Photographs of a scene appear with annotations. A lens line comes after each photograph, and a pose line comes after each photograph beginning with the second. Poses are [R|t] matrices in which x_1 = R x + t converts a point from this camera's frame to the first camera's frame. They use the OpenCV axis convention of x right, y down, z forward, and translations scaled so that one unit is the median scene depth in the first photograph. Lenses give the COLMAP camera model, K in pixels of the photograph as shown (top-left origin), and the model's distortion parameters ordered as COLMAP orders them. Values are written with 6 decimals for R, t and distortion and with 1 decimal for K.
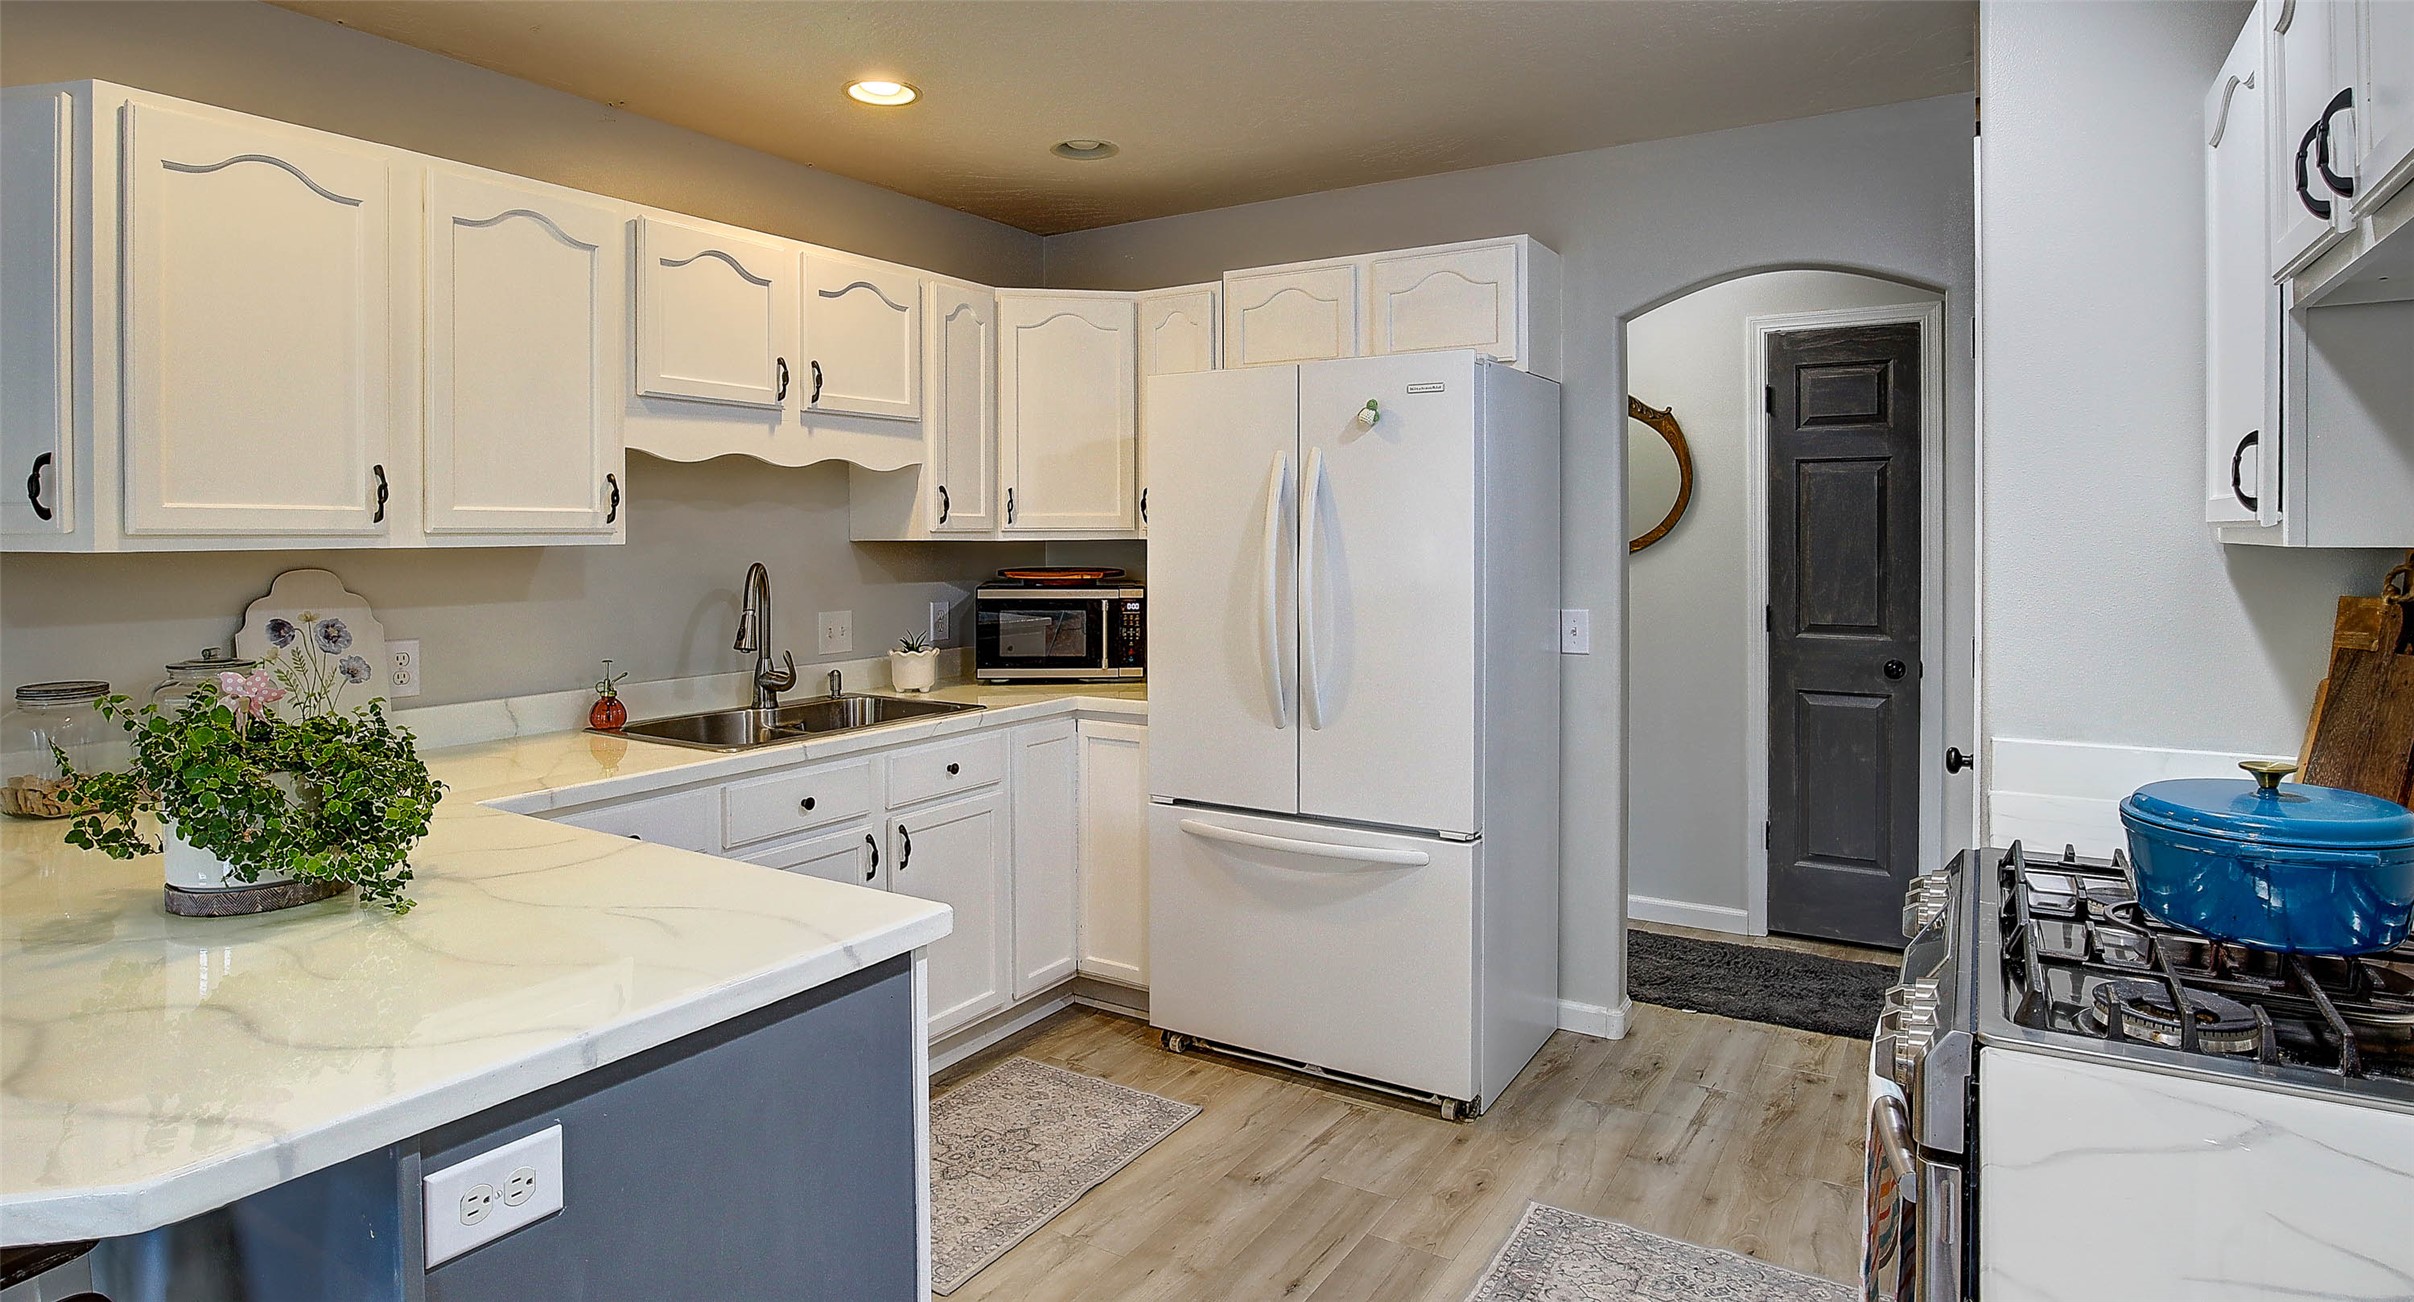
lens RADIAL K [[1291.7, 0, 1206.1], [0, 1291.7, 536.8], [0, 0, 1]] dist [-0.000510, -0.000041]
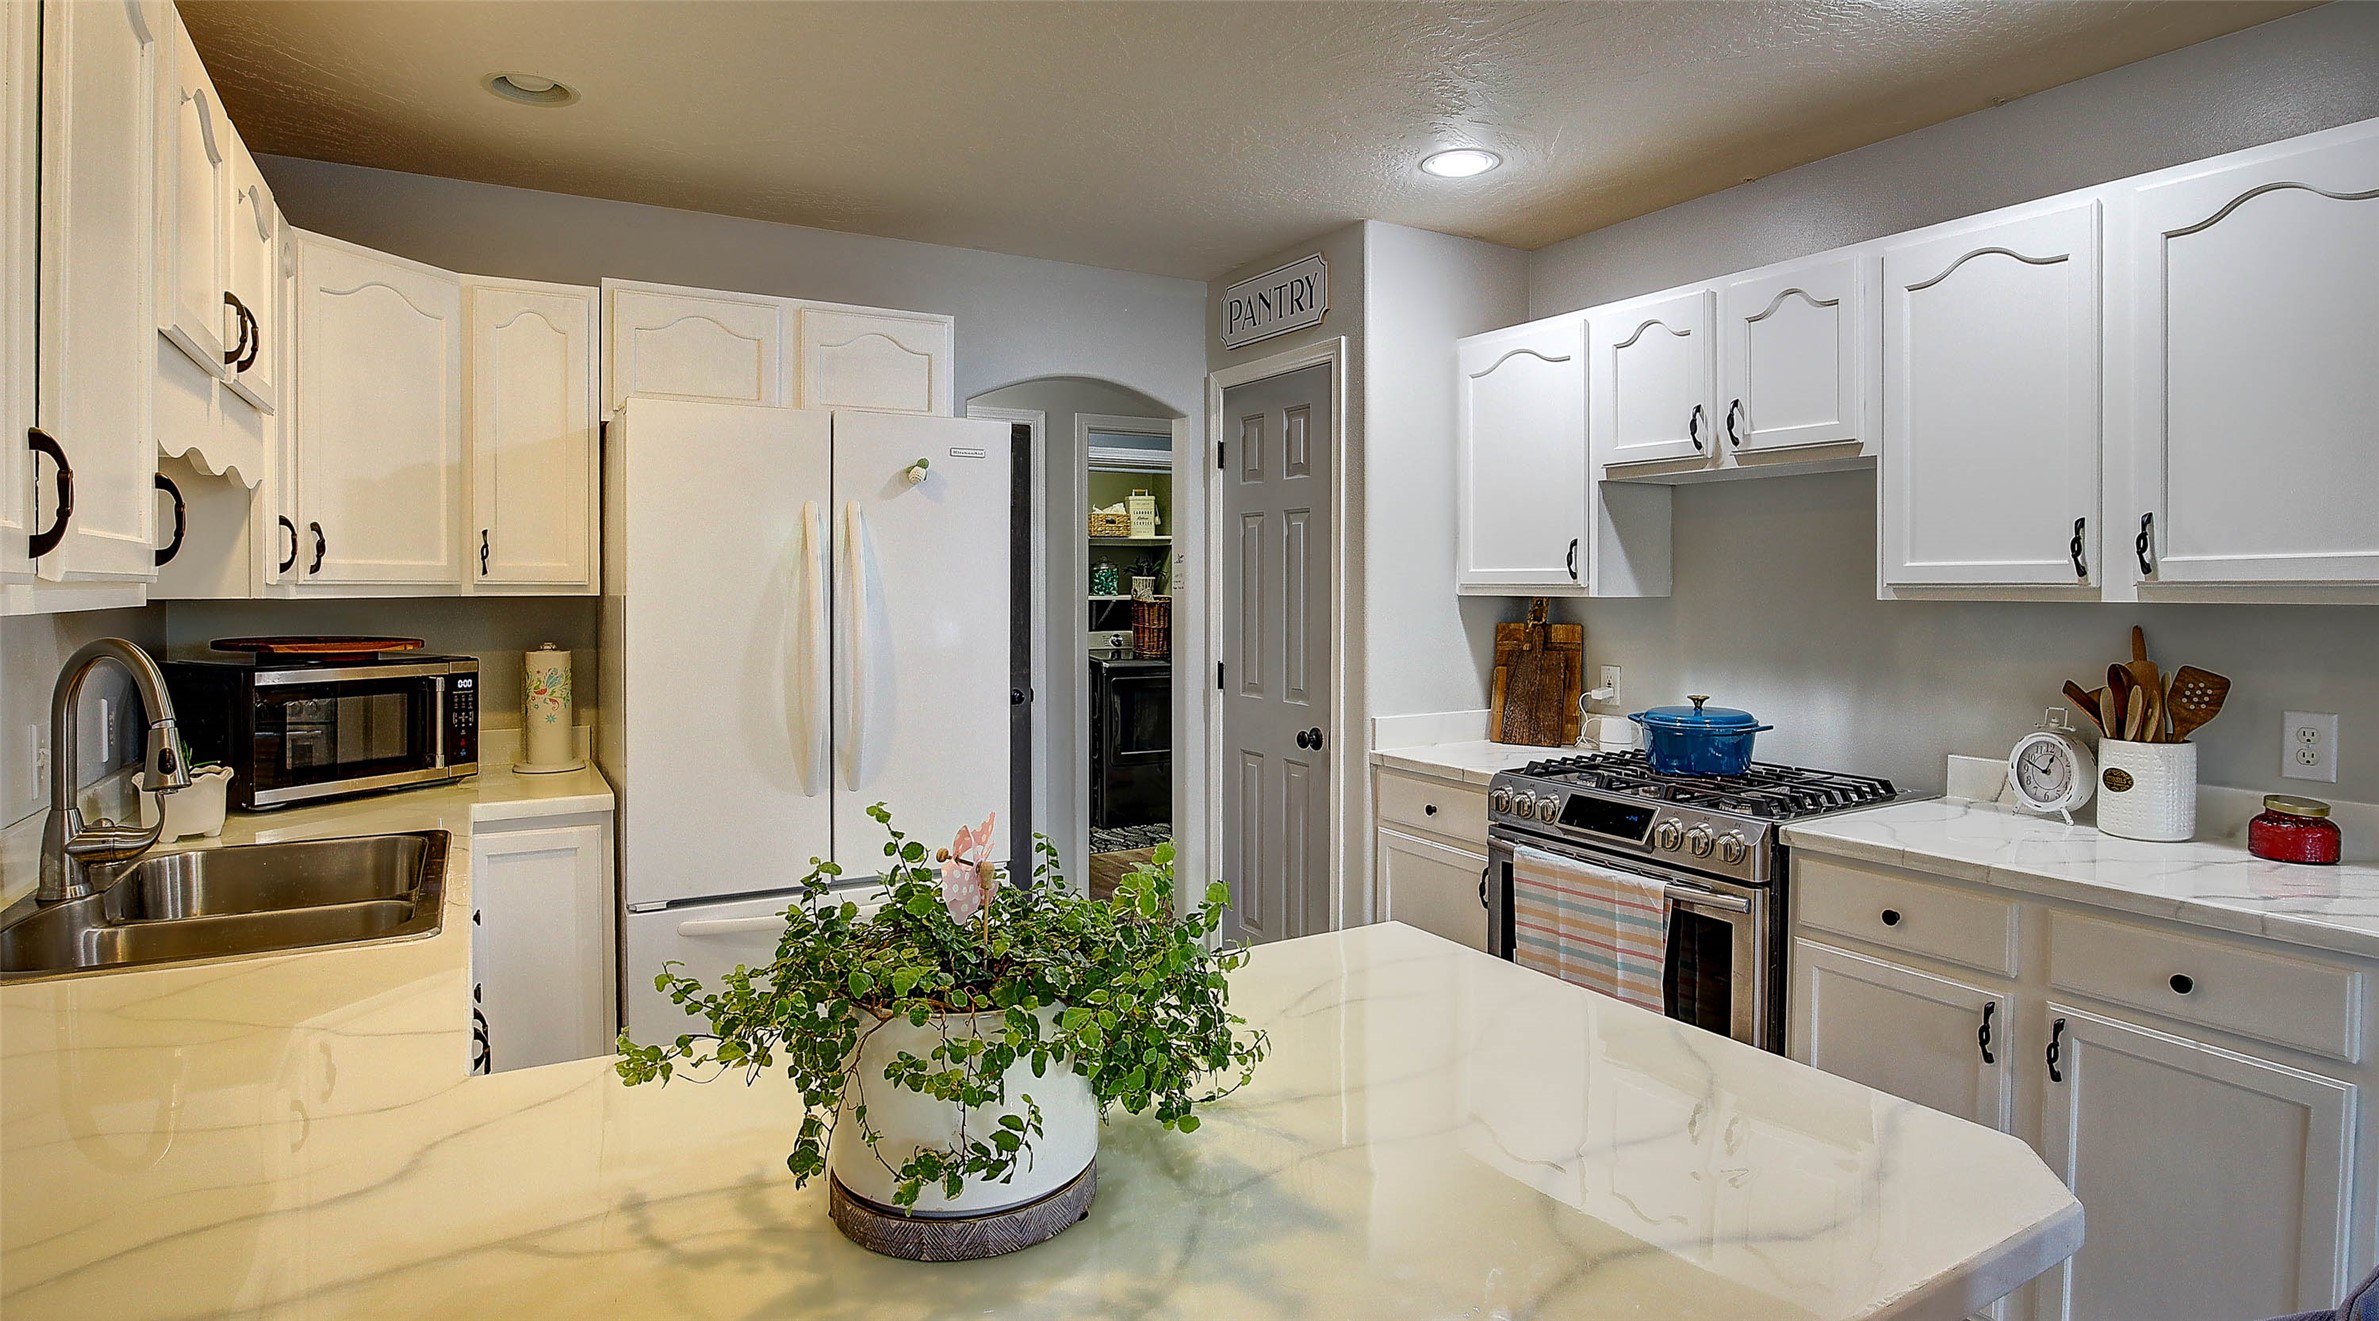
lens RADIAL K [[1227.8, 0, 1188.3], [0, 1227.8, 604.3], [0, 0, 1]] dist [0.000564, -0.000062]
pose [[0.472698, -0.012308, 0.881138, -0.518632], [0.001862, 0.999914, 0.012968, -0.002034], [-0.881222, -0.004489, 0.472680, 0.288365]]
